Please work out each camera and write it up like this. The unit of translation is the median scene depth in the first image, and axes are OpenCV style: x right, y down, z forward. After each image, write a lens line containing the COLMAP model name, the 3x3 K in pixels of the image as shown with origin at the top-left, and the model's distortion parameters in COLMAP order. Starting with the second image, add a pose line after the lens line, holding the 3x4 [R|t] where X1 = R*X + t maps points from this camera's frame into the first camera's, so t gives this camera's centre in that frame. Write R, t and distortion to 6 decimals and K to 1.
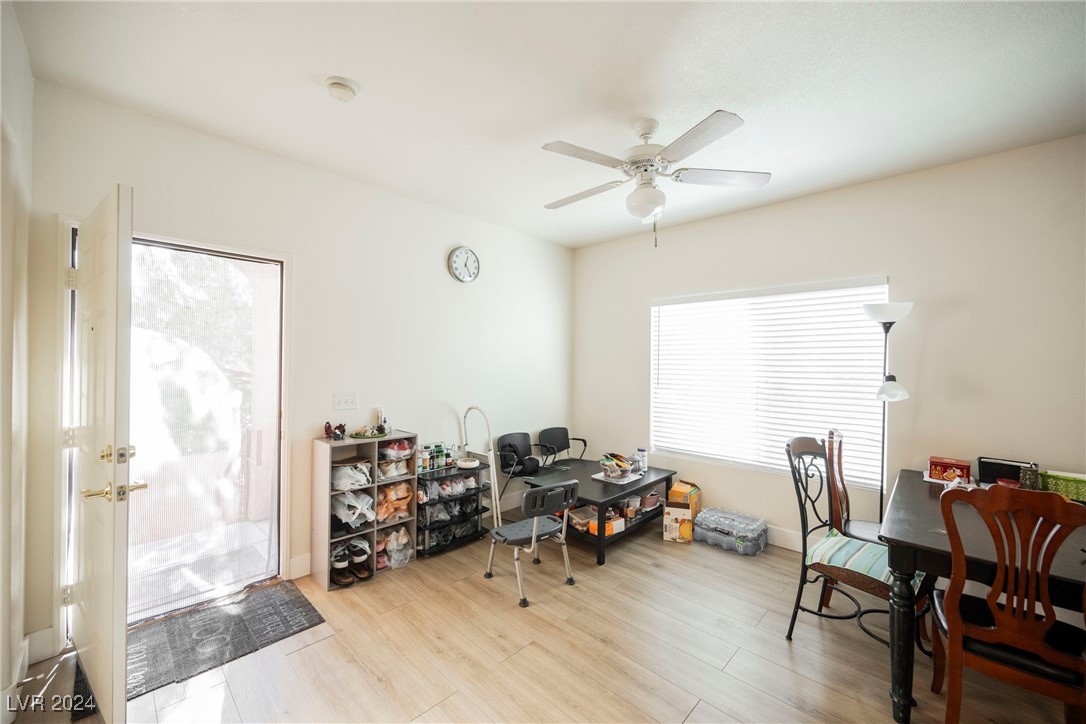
lens RADIAL K [[431.0, 0, 546.7], [0, 431.0, 360.5], [0, 0, 1]] dist [-0.002354, 0.000063]
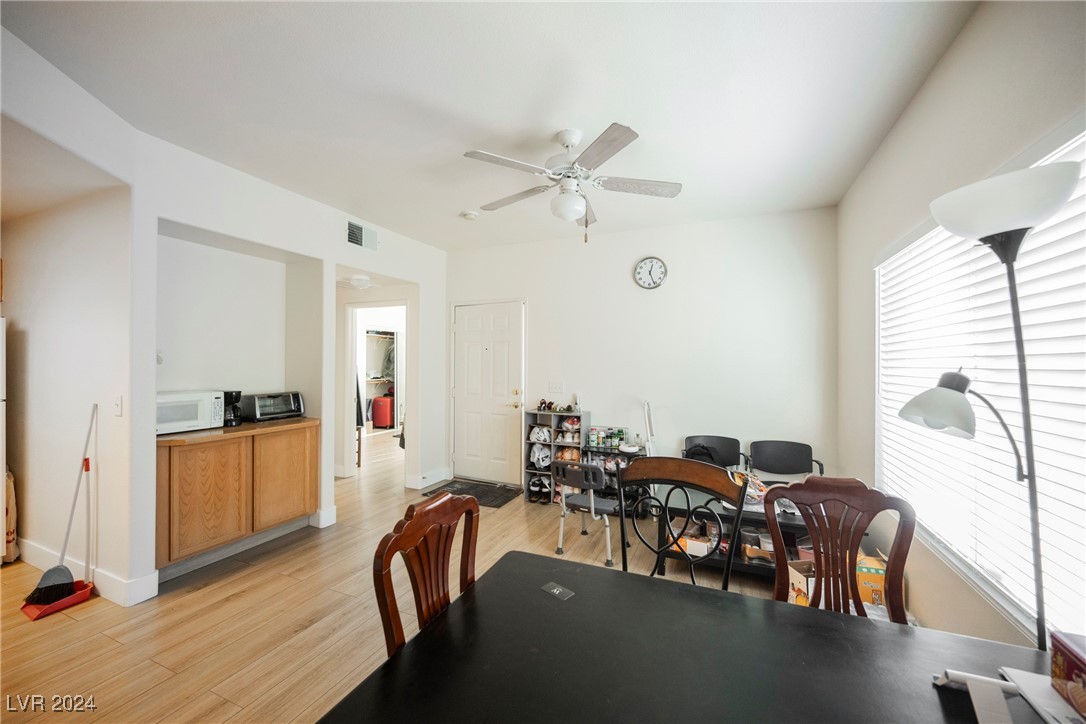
lens RADIAL K [[431.0, 0, 541.4], [0, 431.0, 360.7], [0, 0, 1]] dist [-0.002354, 0.000063]
pose [[0.337055, -0.014112, -0.941379, 1.011595], [0.003097, 0.999899, -0.013881, 0.025525], [0.941480, 0.001763, 0.337065, 0.480680]]
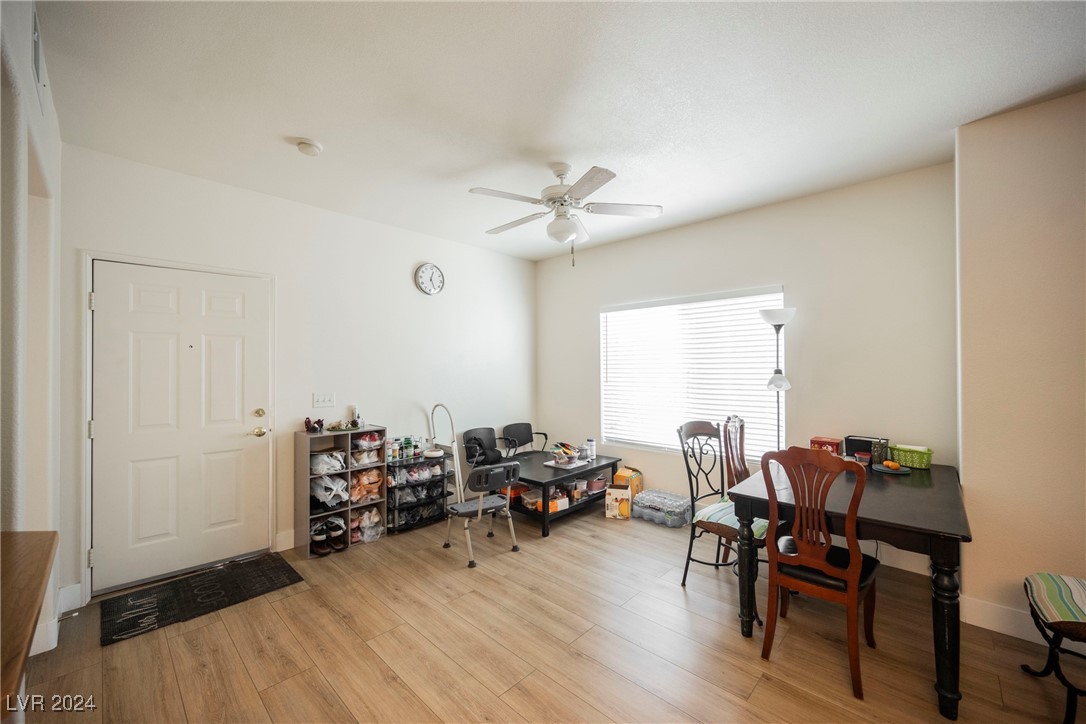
lens RADIAL K [[431.0, 0, 547.3], [0, 431.0, 362.9], [0, 0, 1]] dist [-0.002354, 0.000063]
pose [[0.999842, -0.016717, 0.005998, 0.143415], [0.016739, 0.999853, -0.003628, 0.009736], [-0.005937, 0.003728, 0.999975, -0.181051]]
